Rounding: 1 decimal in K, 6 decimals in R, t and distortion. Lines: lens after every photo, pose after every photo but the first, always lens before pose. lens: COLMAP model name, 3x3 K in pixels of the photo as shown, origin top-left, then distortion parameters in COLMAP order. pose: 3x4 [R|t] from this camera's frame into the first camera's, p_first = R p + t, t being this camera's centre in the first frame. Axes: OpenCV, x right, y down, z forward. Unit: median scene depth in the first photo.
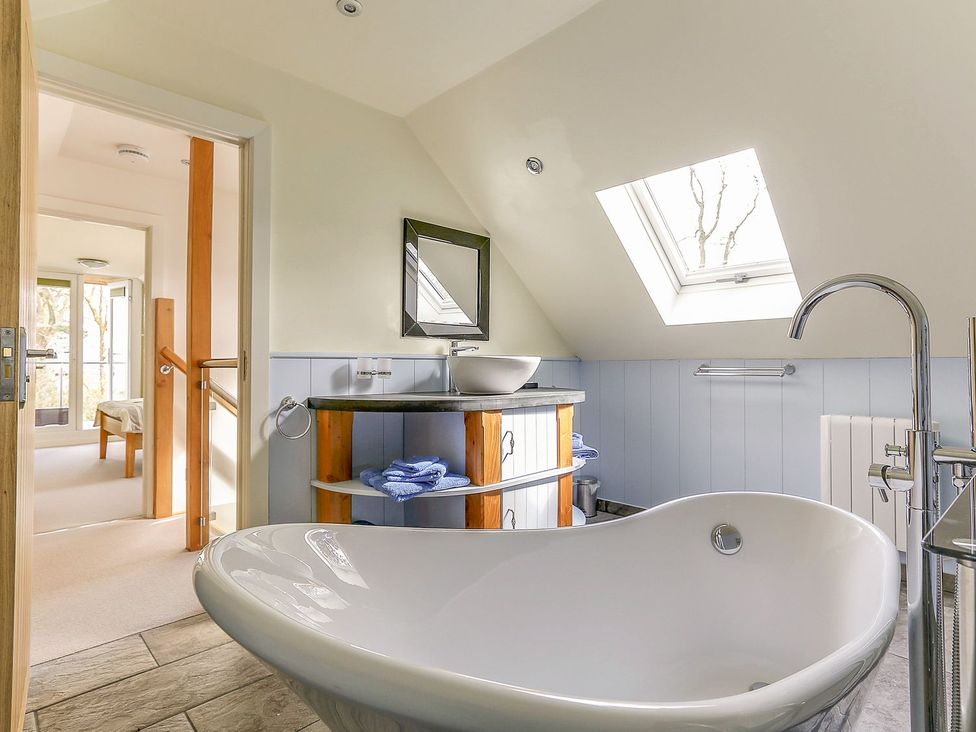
lens RADIAL K [[511.8, 0, 488.0], [0, 511.8, 366.0], [0, 0, 1]] dist [0.000742, -0.011599]
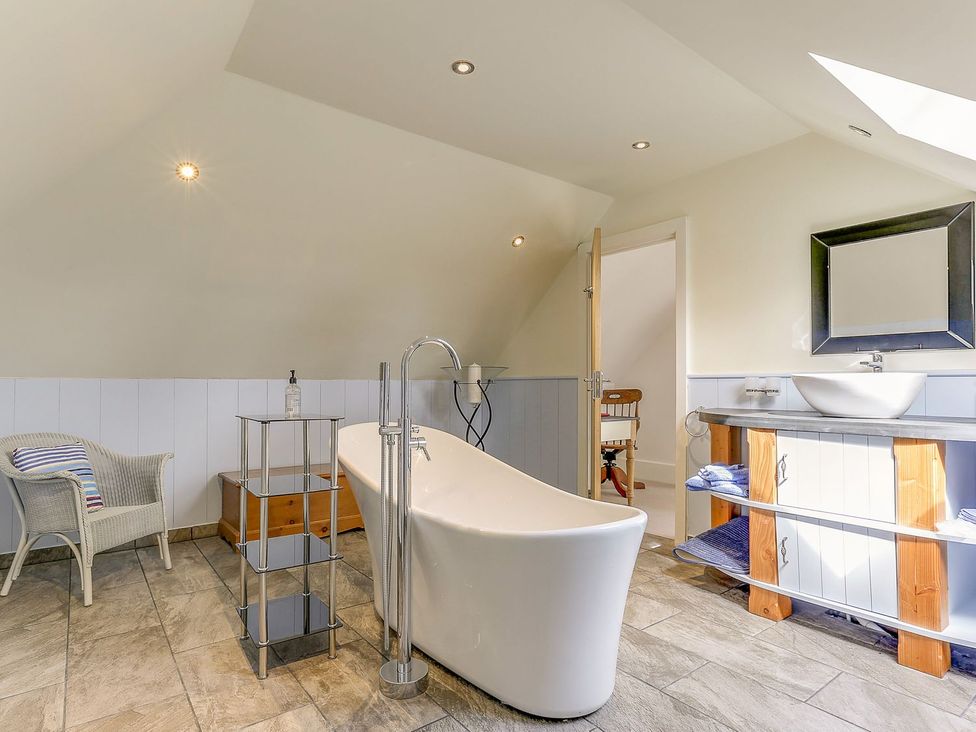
lens RADIAL K [[542.5, 0, 488.0], [0, 542.5, 366.0], [0, 0, 1]] dist [0.013026, -0.018213]
pose [[-0.121121, -0.030622, -0.992165, 0.989207], [0.002576, 0.999511, -0.031163, -0.004282], [0.992634, -0.006331, -0.120983, 0.519345]]
